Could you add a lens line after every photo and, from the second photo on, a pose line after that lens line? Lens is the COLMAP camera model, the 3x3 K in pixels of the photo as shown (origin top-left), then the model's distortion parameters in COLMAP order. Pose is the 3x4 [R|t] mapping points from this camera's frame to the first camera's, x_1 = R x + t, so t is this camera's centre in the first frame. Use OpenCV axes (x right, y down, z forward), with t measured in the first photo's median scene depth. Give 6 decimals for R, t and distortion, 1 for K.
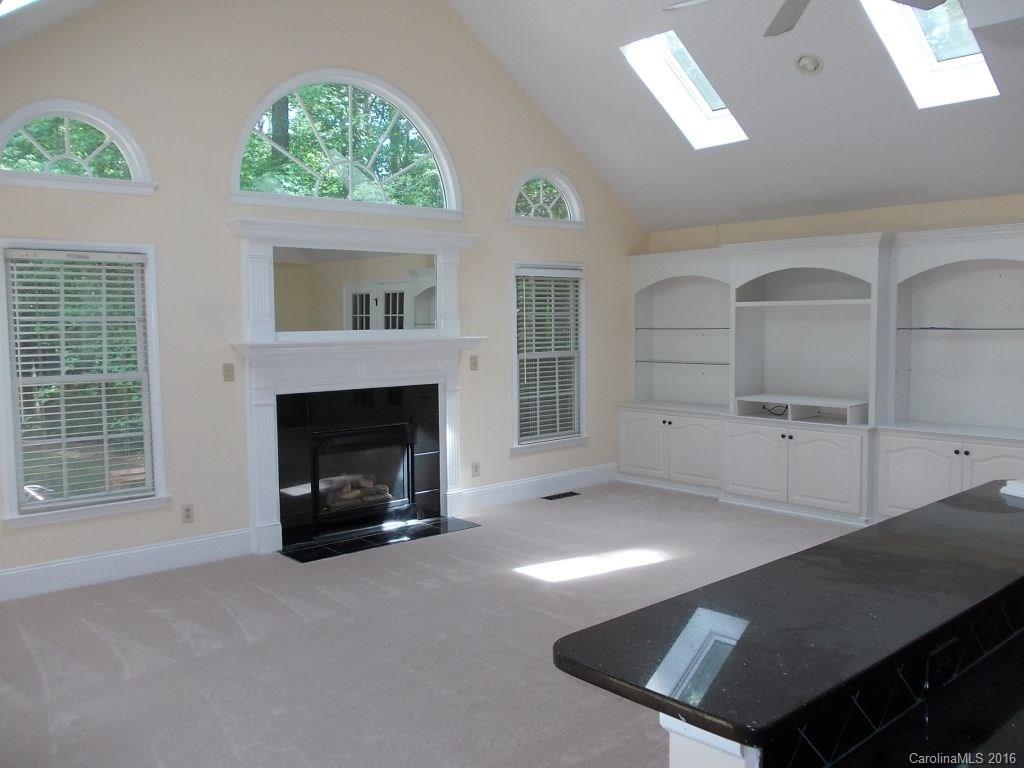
lens RADIAL K [[873.4, 0, 512.0], [0, 873.4, 384.0], [0, 0, 1]] dist [-0.024831, -0.001429]
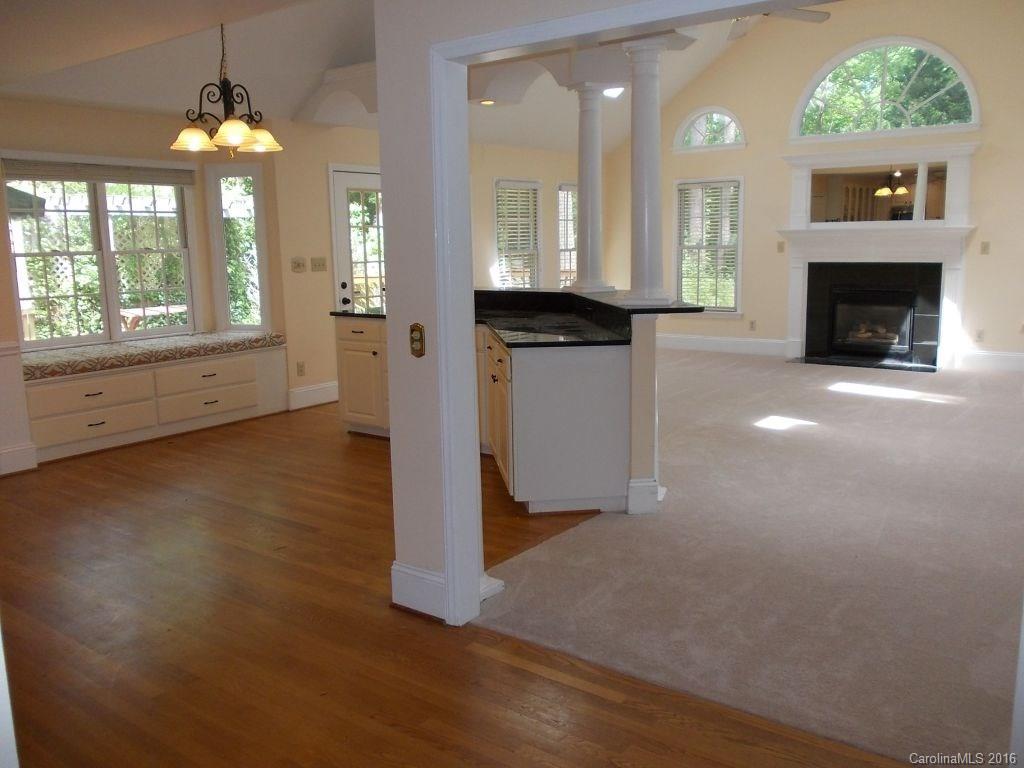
lens RADIAL K [[848.9, 0, 512.0], [0, 848.9, 384.0], [0, 0, 1]] dist [-0.032263, -0.003431]
pose [[0.189545, 0.176890, -0.965807, 1.041385], [-0.047915, 0.984133, 0.170843, -0.006107], [0.980702, 0.013894, 0.195013, 0.135737]]
